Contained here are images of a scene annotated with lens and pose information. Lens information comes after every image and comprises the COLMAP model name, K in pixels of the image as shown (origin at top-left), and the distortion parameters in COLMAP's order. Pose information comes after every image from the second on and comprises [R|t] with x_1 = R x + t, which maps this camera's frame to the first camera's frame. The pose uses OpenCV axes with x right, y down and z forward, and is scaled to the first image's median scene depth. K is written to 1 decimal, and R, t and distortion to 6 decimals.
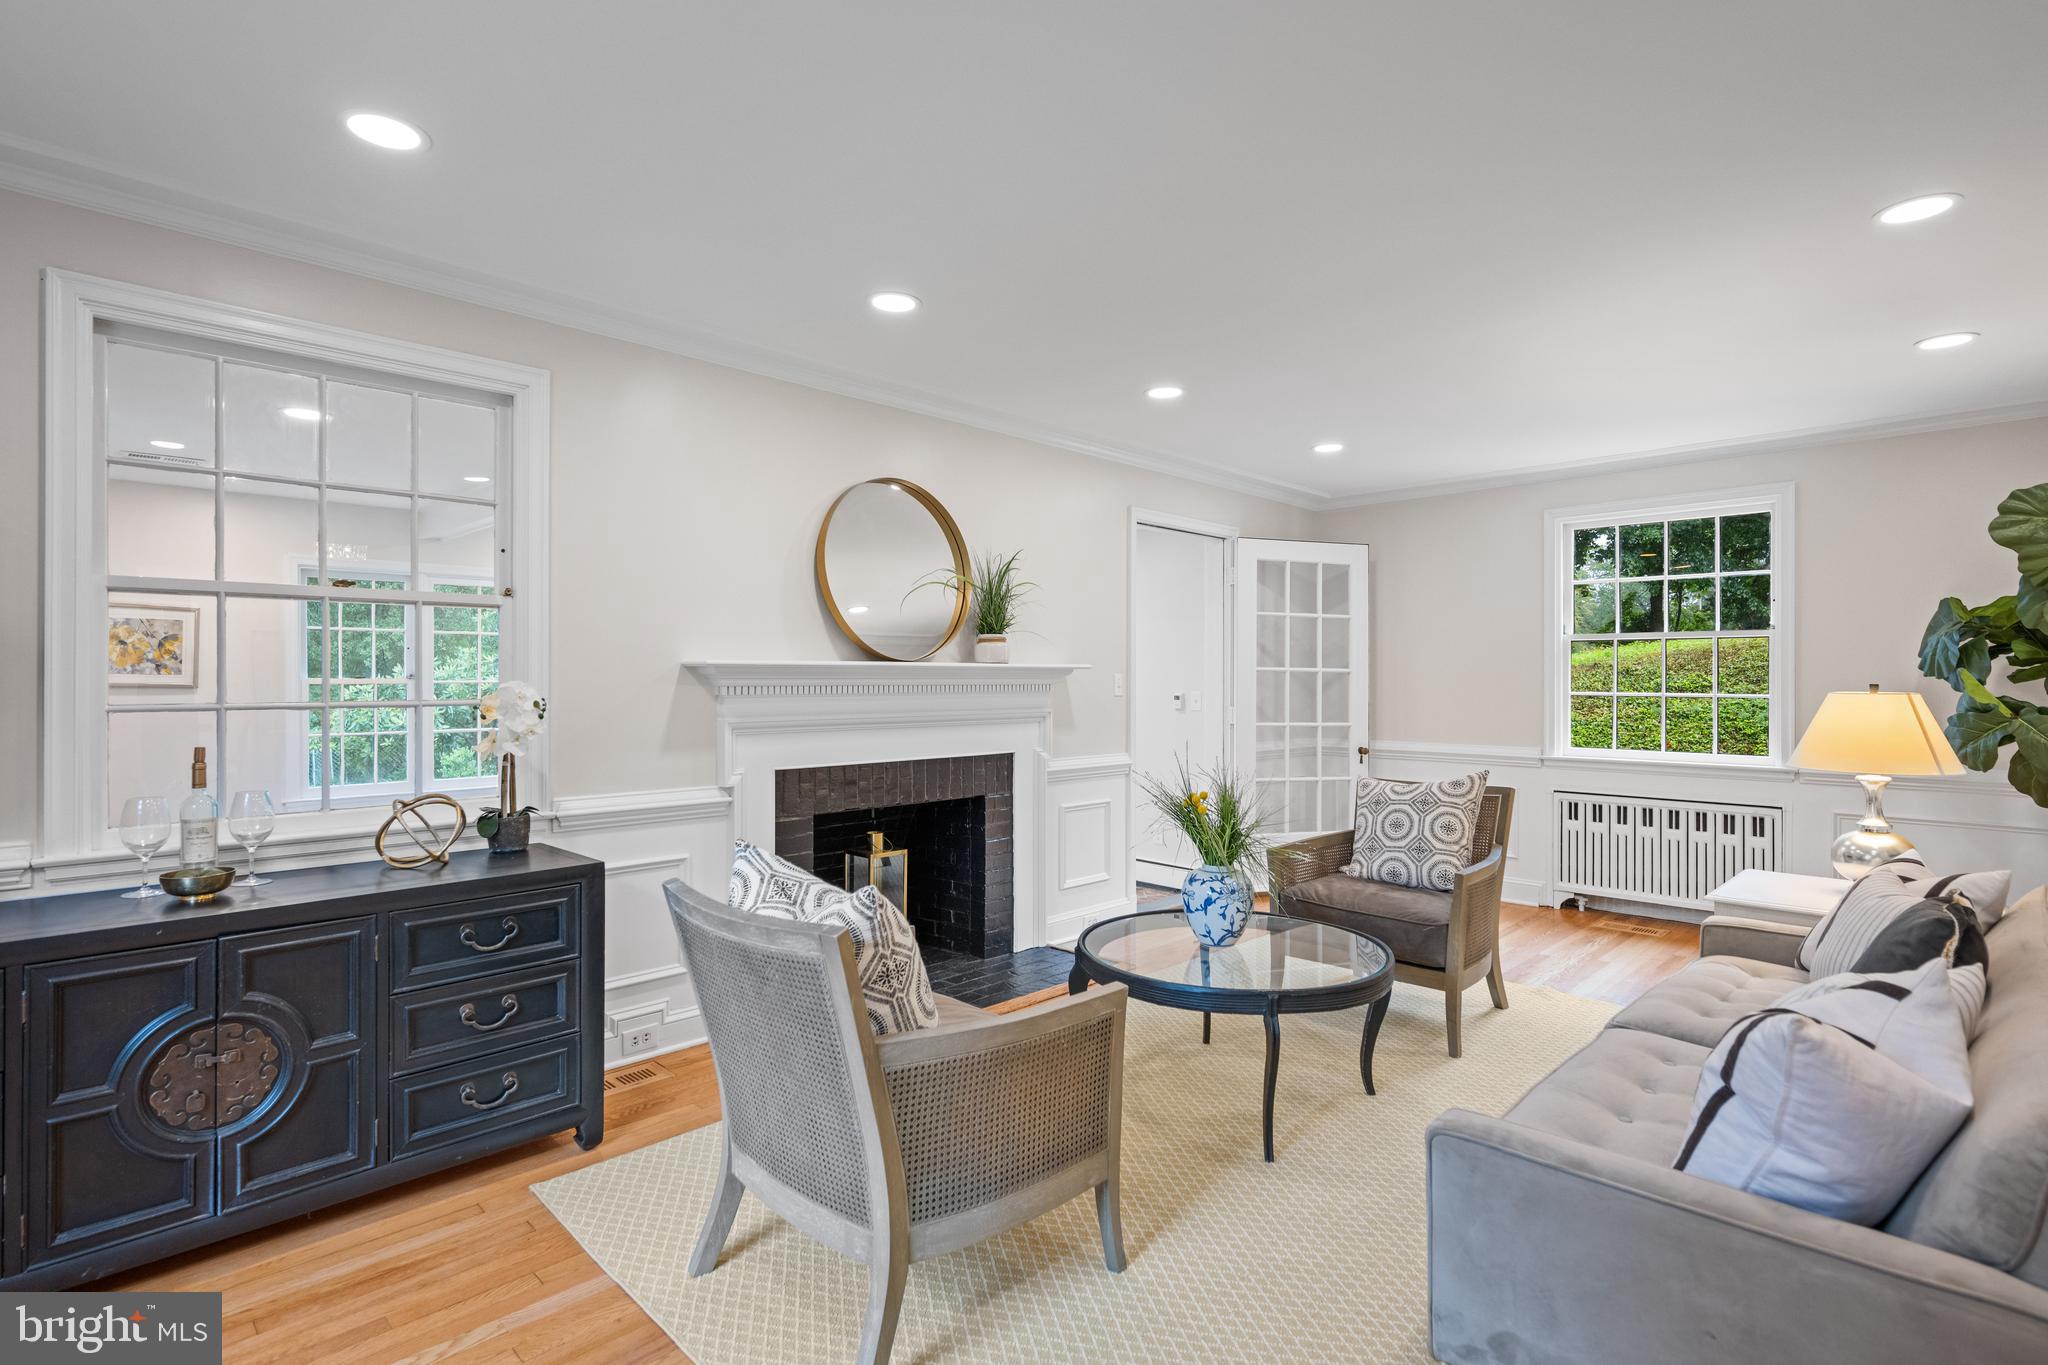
lens RADIAL K [[1019.9, 0, 1025.7], [0, 1019.9, 666.5], [0, 0, 1]] dist [0.000514, -0.000290]
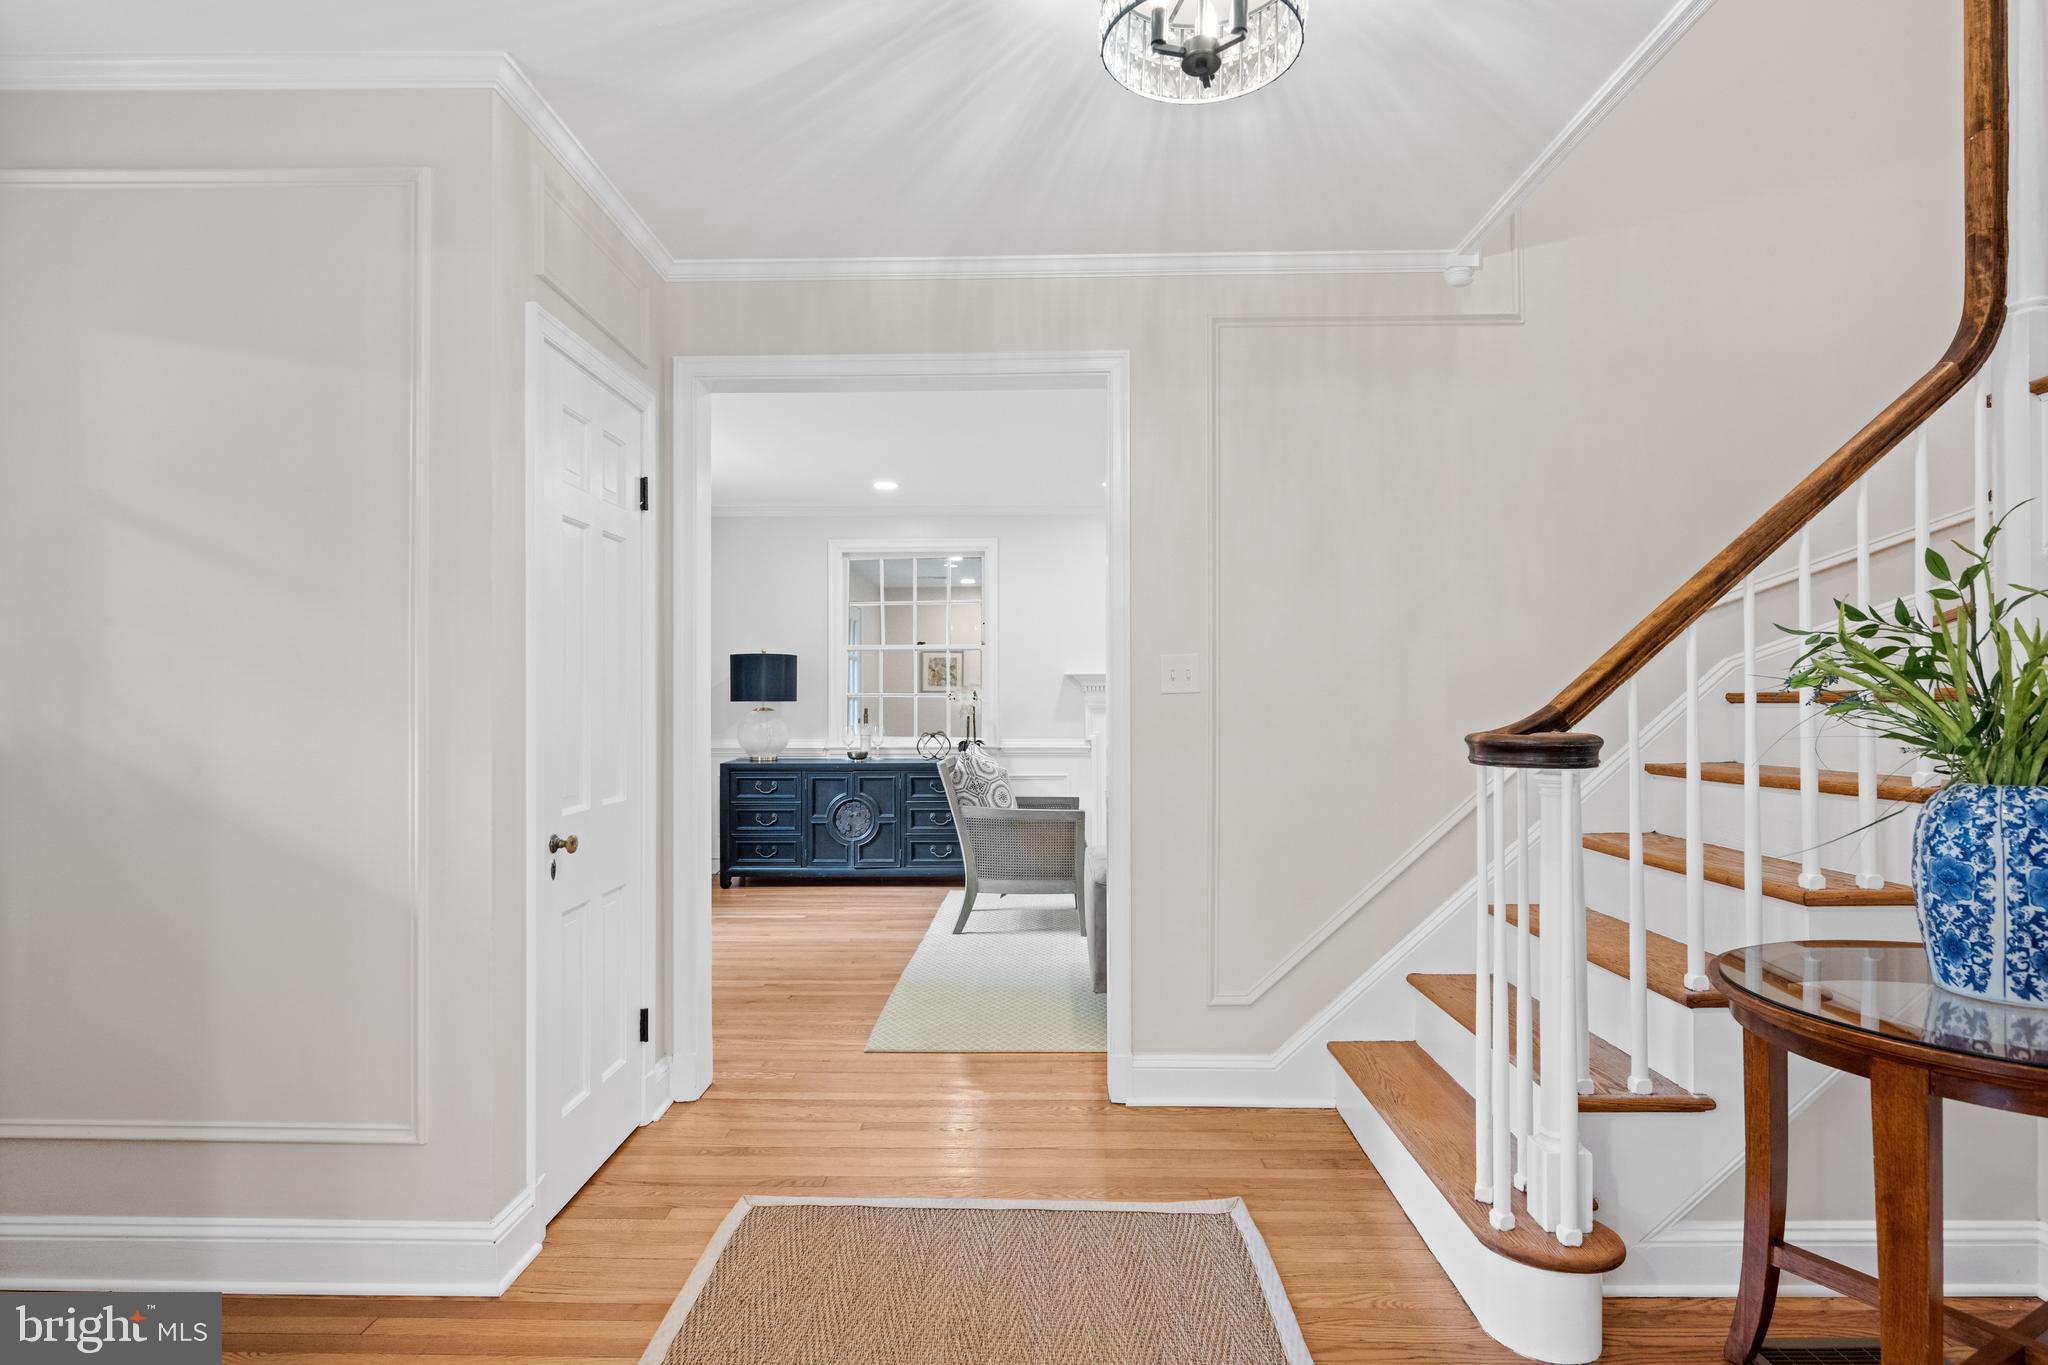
lens RADIAL K [[1084.3, 0, 1024.0], [0, 1084.3, 682.5], [0, 0, 1]] dist [0.000041, -0.000011]
pose [[0.685560, -0.014415, -0.727873, 1.586409], [0.010053, 0.999896, -0.010334, 0.046256], [0.727947, -0.000233, 0.685634, -0.668632]]
